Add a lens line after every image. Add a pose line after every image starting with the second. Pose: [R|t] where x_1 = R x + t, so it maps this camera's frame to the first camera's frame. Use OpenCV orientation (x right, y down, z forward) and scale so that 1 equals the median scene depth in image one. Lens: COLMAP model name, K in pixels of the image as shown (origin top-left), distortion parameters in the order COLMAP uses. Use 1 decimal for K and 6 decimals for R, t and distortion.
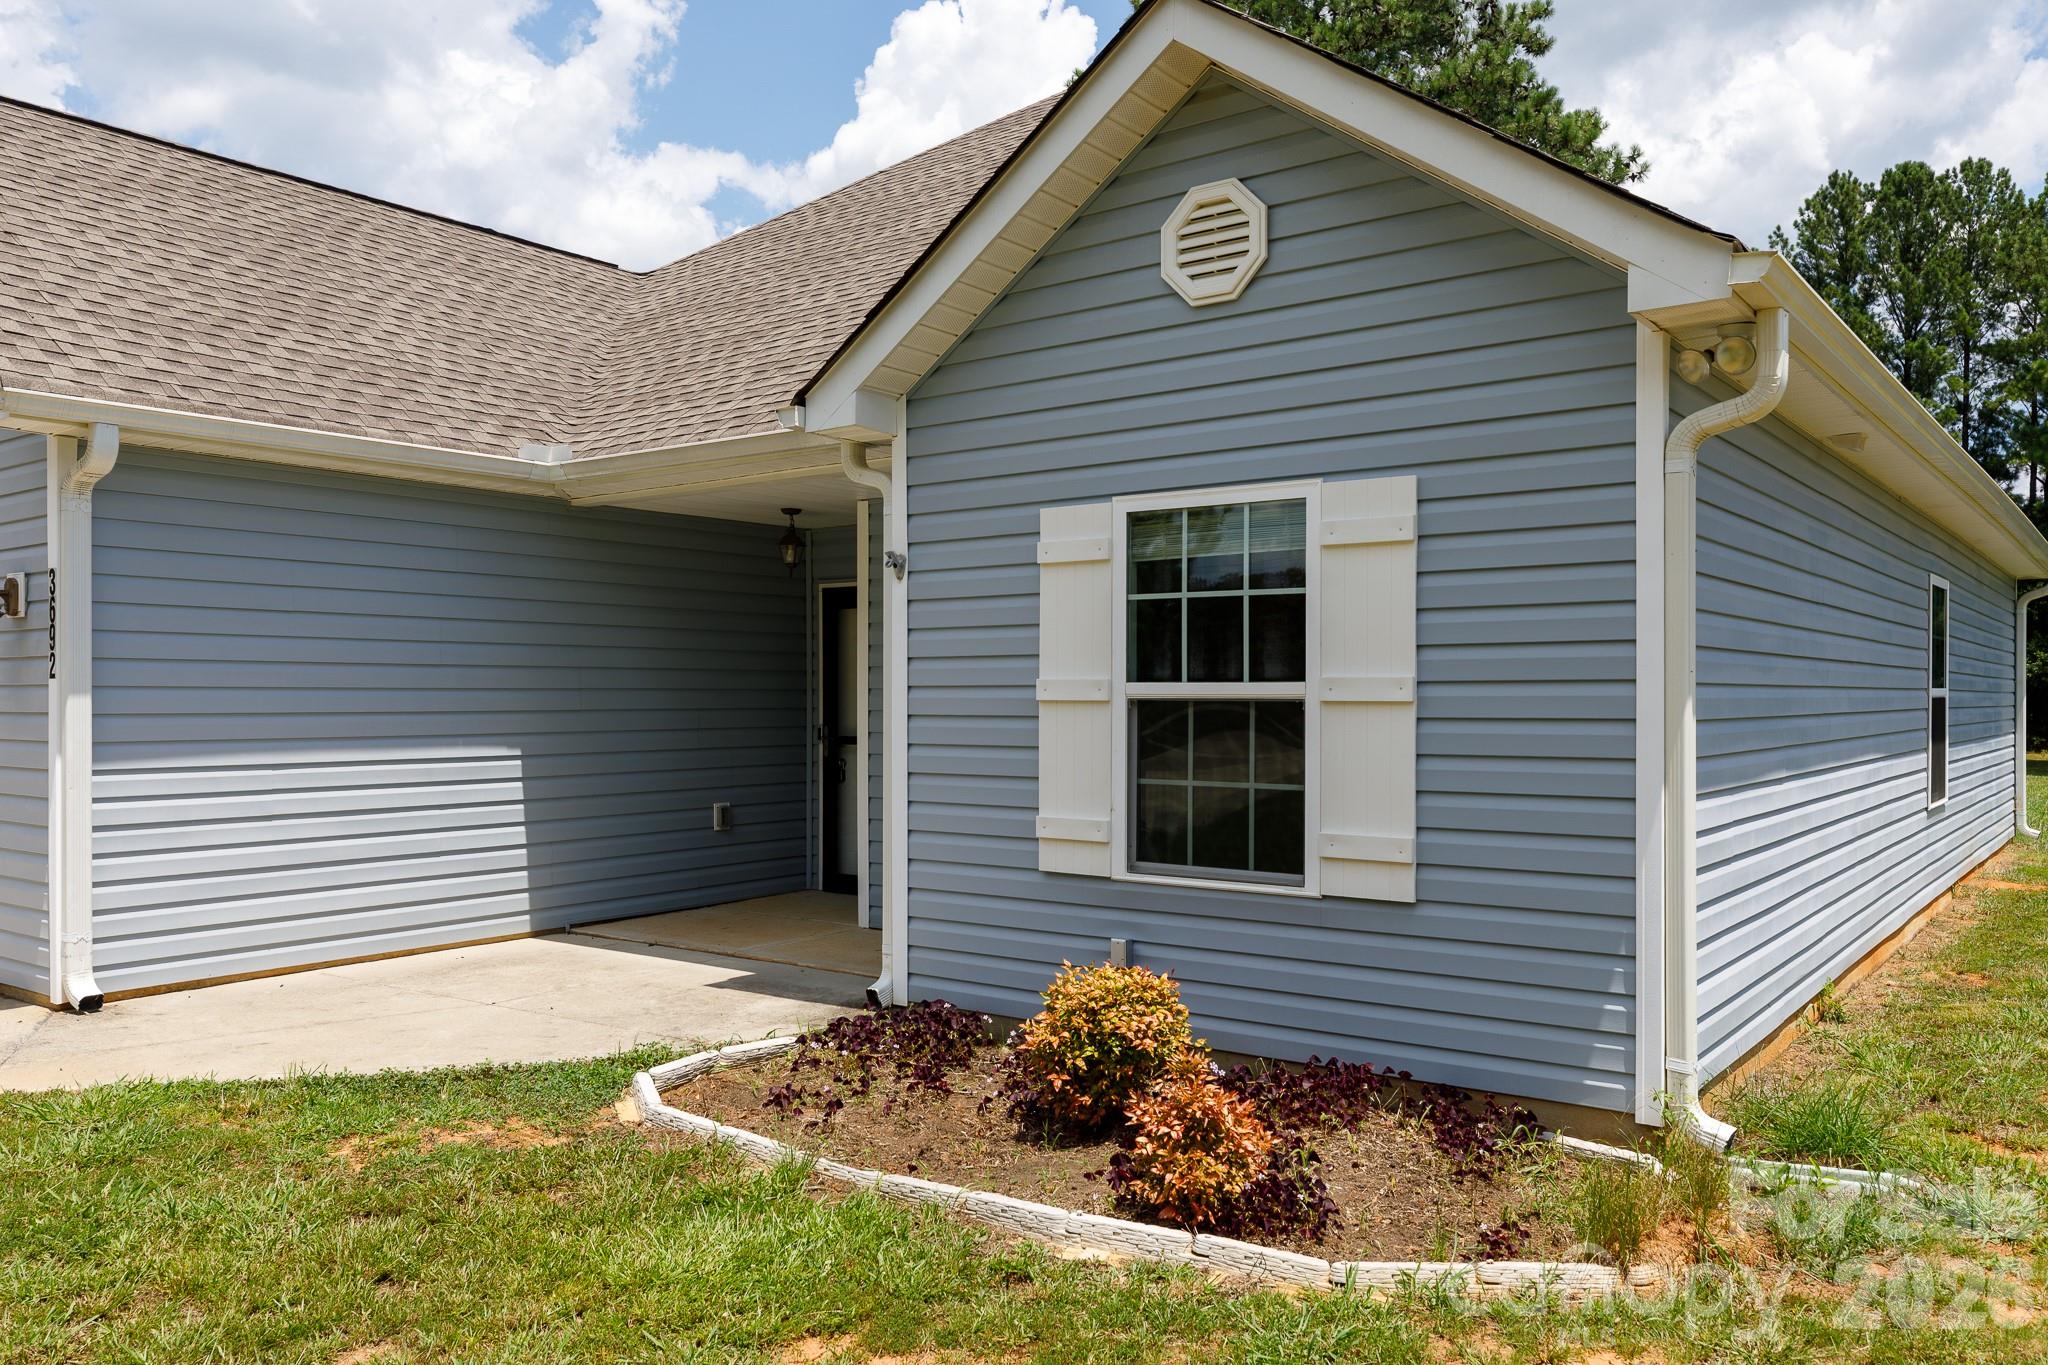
lens RADIAL K [[1533.0, 0, 1022.1], [0, 1533.0, 691.2], [0, 0, 1]] dist [0.007668, -0.000878]
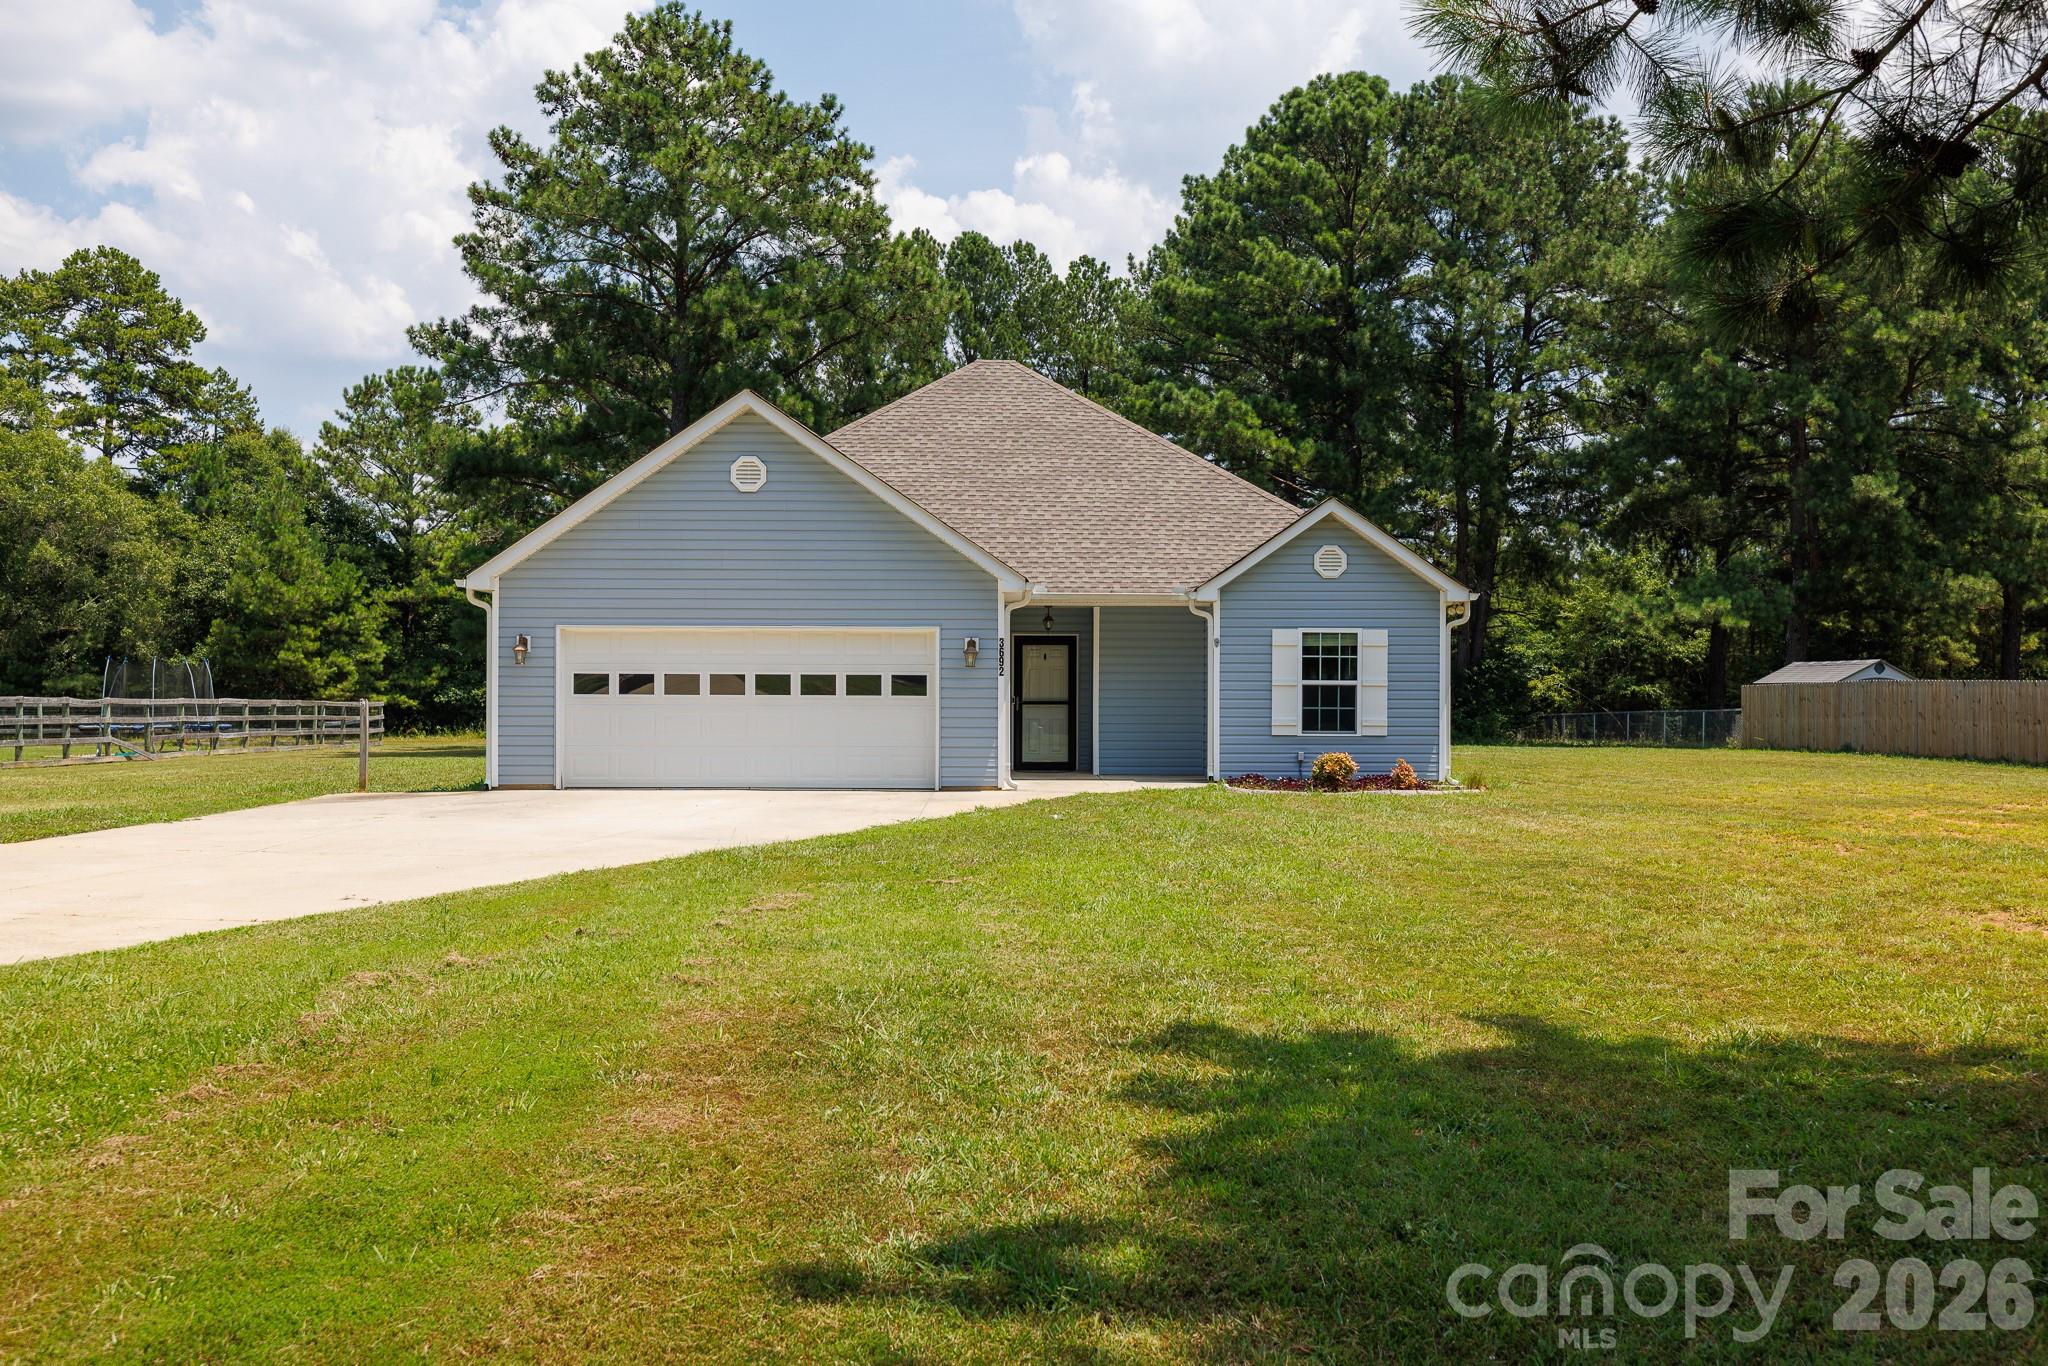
lens RADIAL K [[2053.2, 0, 1025.8], [0, 2053.2, 685.0], [0, 0, 1]] dist [0.000025, 0.000000]
pose [[0.792764, 0.012215, 0.609406, -3.362968], [-0.006985, 0.999916, -0.010956, 0.062457], [-0.609488, 0.004429, 0.792783, -2.398310]]
